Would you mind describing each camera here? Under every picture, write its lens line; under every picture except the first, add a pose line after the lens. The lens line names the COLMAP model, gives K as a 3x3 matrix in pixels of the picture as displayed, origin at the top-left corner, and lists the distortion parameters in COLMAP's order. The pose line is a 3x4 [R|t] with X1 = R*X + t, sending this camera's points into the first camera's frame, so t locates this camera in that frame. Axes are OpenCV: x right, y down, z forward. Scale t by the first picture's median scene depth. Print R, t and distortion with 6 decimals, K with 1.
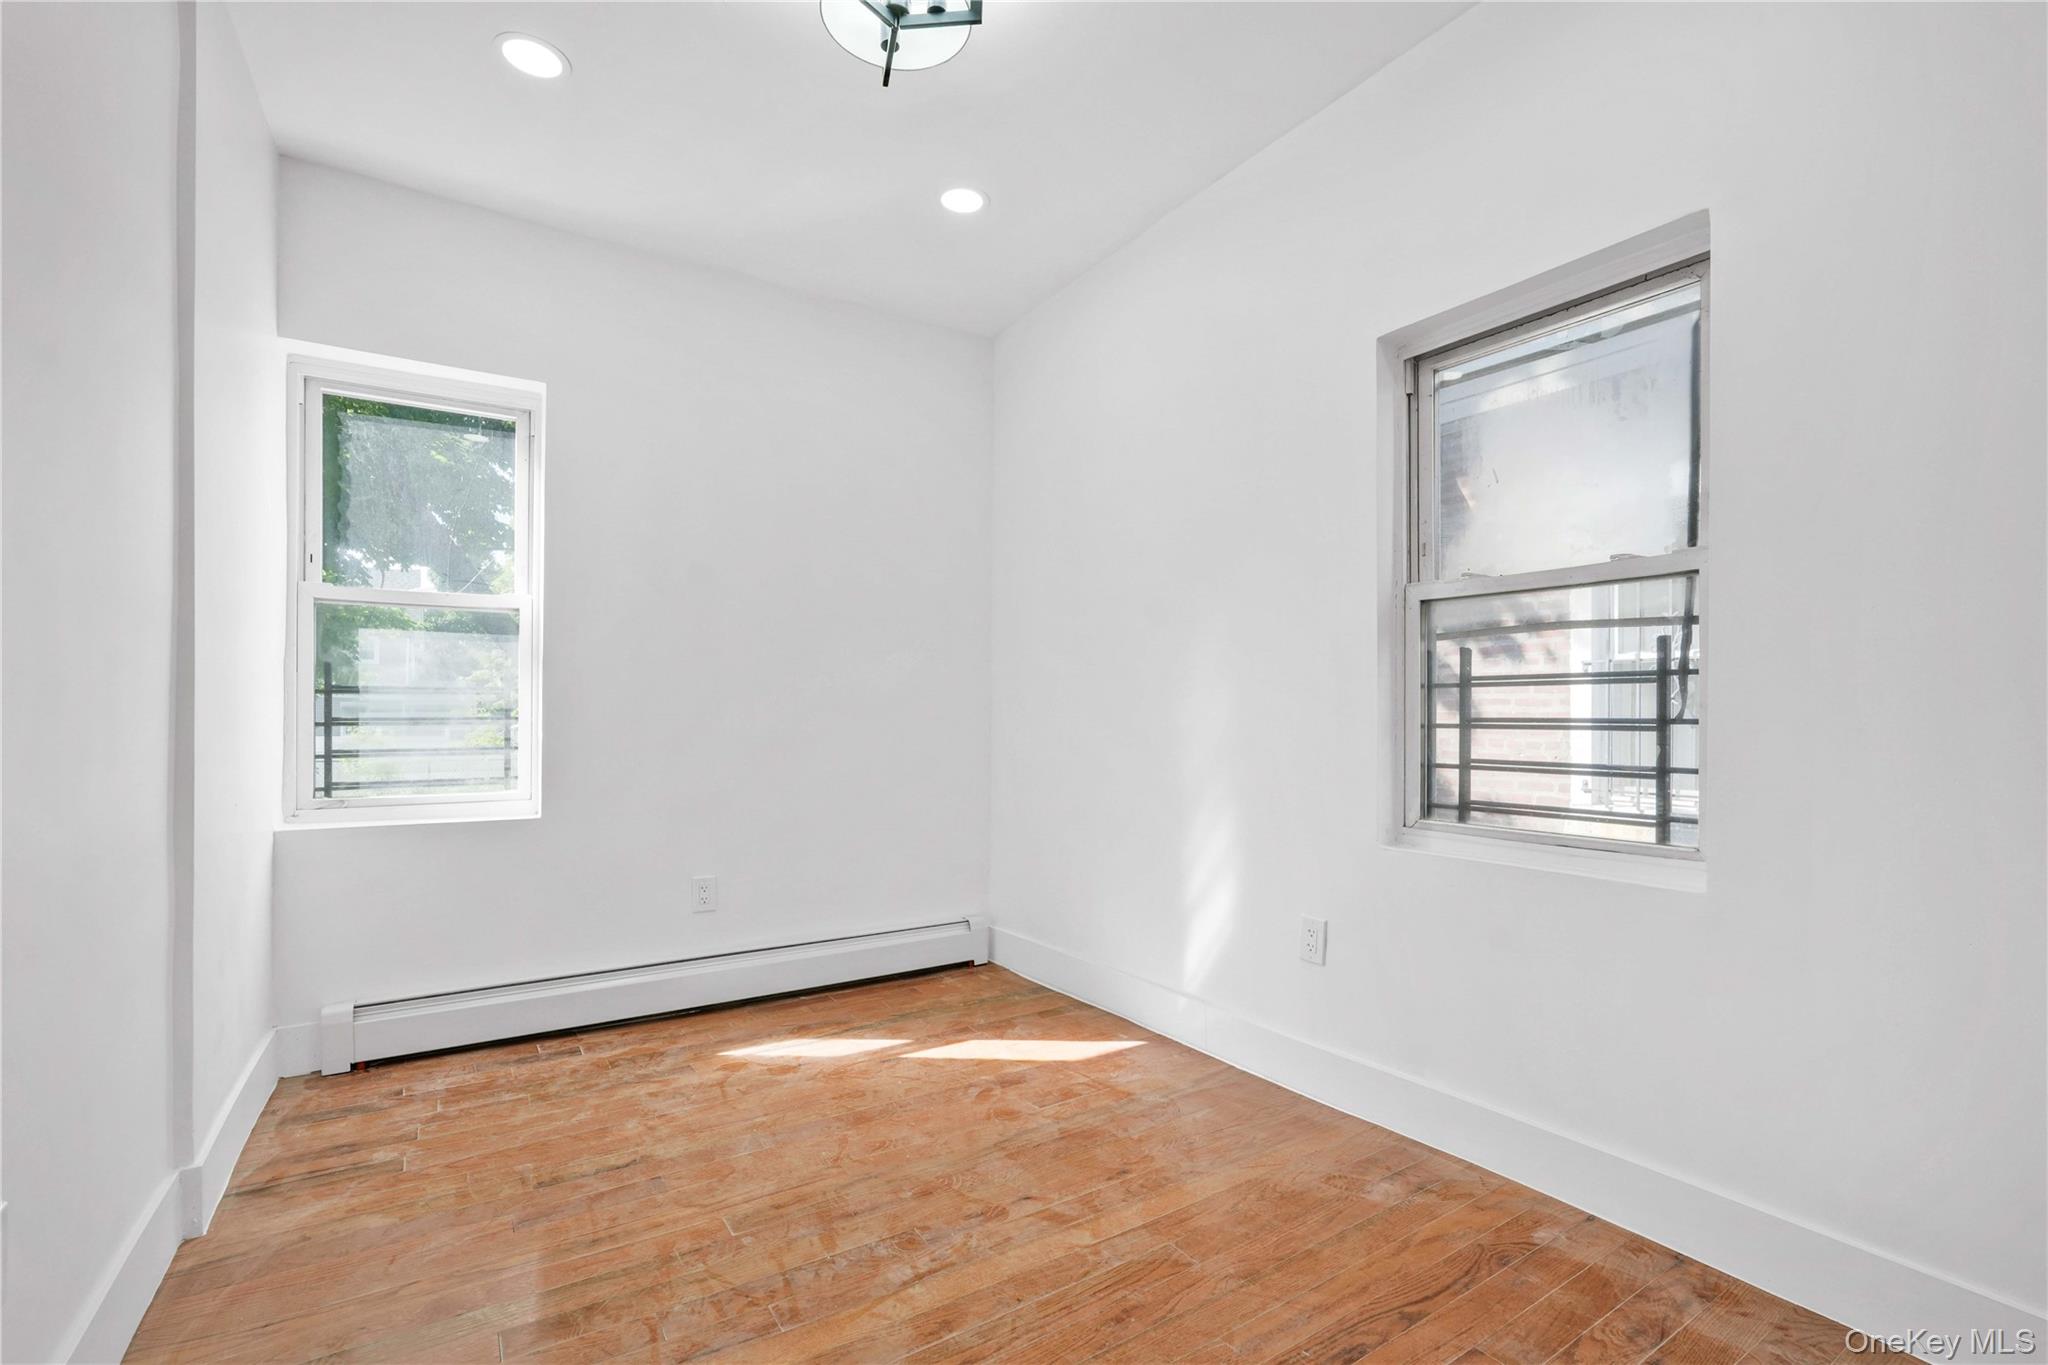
lens RADIAL K [[909.0, 0, 1021.2], [0, 909.0, 698.7], [0, 0, 1]] dist [-0.001058, 0.000333]
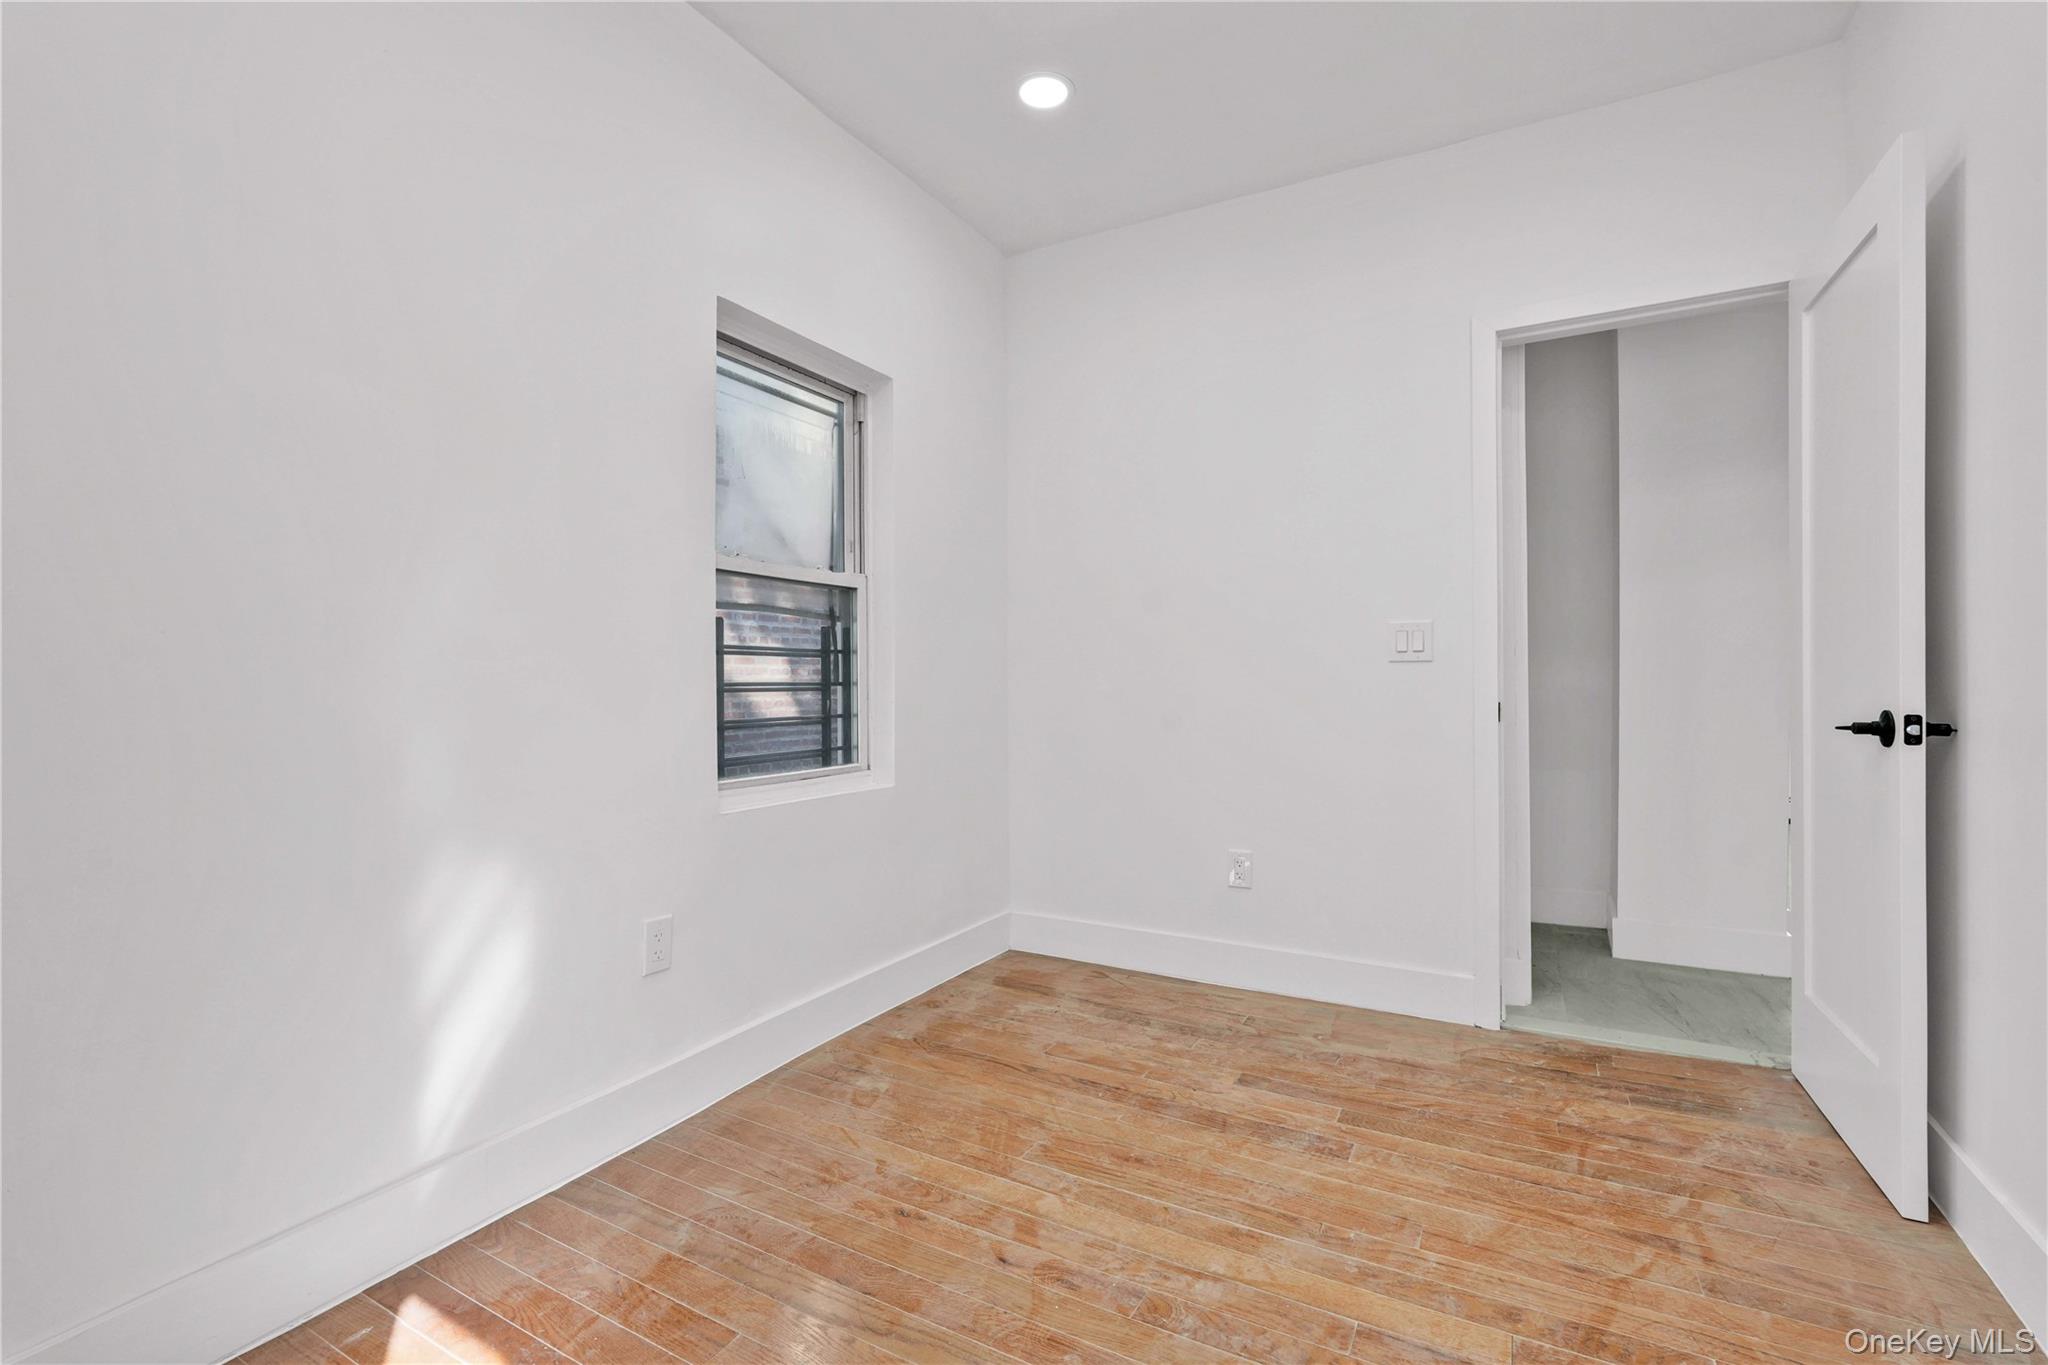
lens RADIAL K [[909.0, 0, 1019.8], [0, 909.0, 684.2], [0, 0, 1]] dist [-0.001058, 0.000333]
pose [[-0.465957, 0.002407, 0.884804, -0.768401], [-0.008752, 0.999935, -0.007329, 0.031909], [-0.884764, -0.011159, -0.465905, 1.440330]]
